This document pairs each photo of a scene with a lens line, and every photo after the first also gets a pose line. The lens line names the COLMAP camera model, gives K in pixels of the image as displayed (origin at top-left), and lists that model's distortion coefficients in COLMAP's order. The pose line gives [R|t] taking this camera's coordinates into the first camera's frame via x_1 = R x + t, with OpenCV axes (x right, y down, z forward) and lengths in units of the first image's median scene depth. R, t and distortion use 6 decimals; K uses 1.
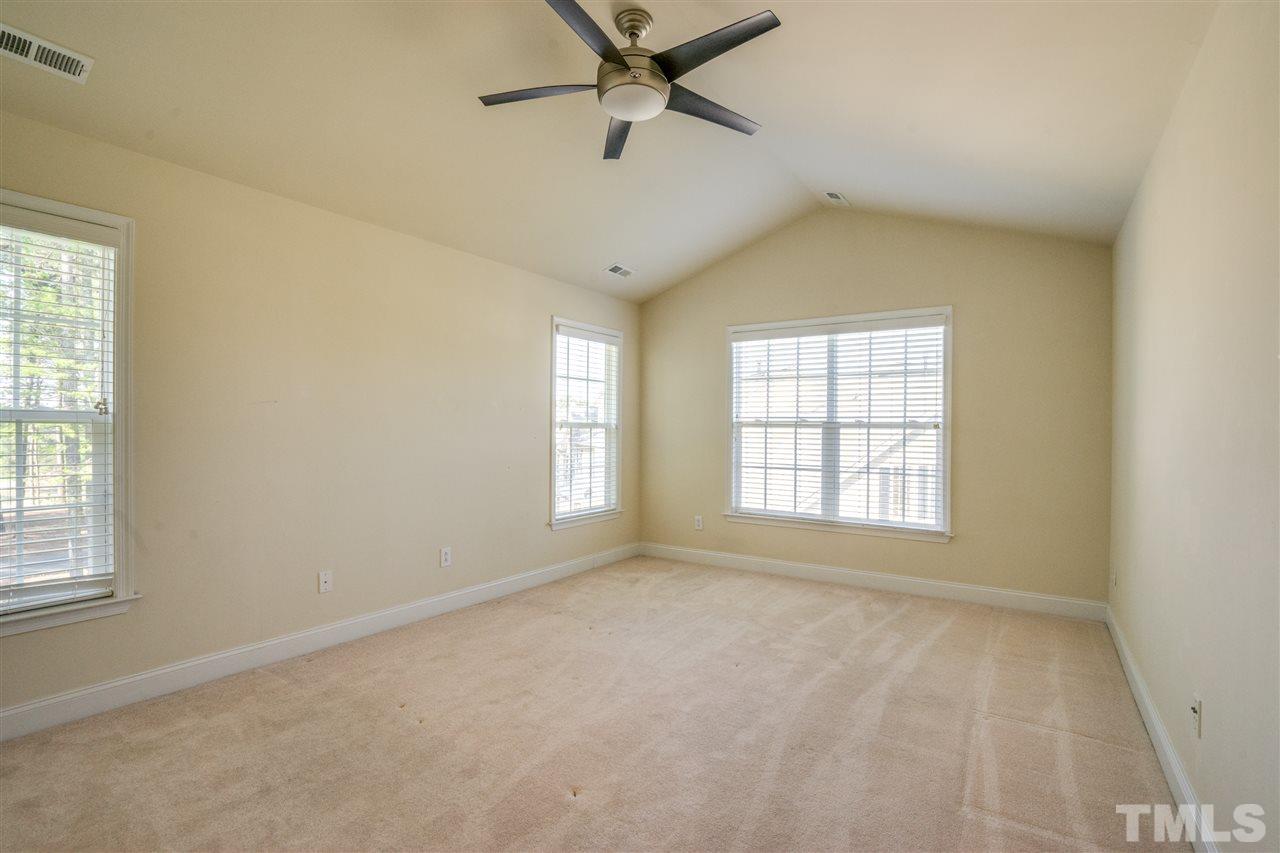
lens RADIAL K [[587.1, 0, 631.7], [0, 587.1, 431.7], [0, 0, 1]] dist [-0.061471, 0.022618]
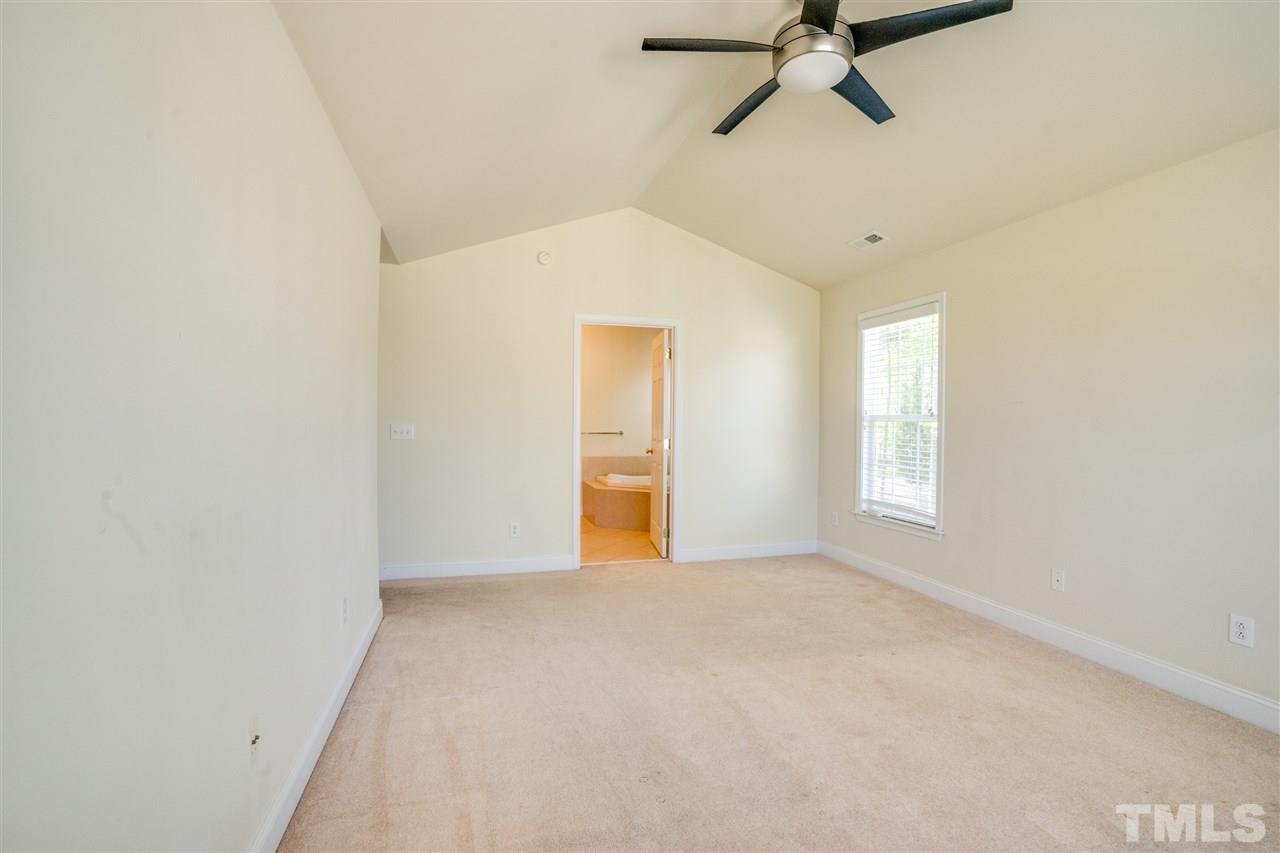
lens RADIAL K [[587.1, 0, 631.7], [0, 587.1, 431.7], [0, 0, 1]] dist [-0.061471, 0.022618]
pose [[-0.637357, 0.007910, -0.770528, 0.841682], [-0.013723, 0.999672, 0.021614, -0.009997], [0.770446, 0.024350, -0.637040, 1.269654]]
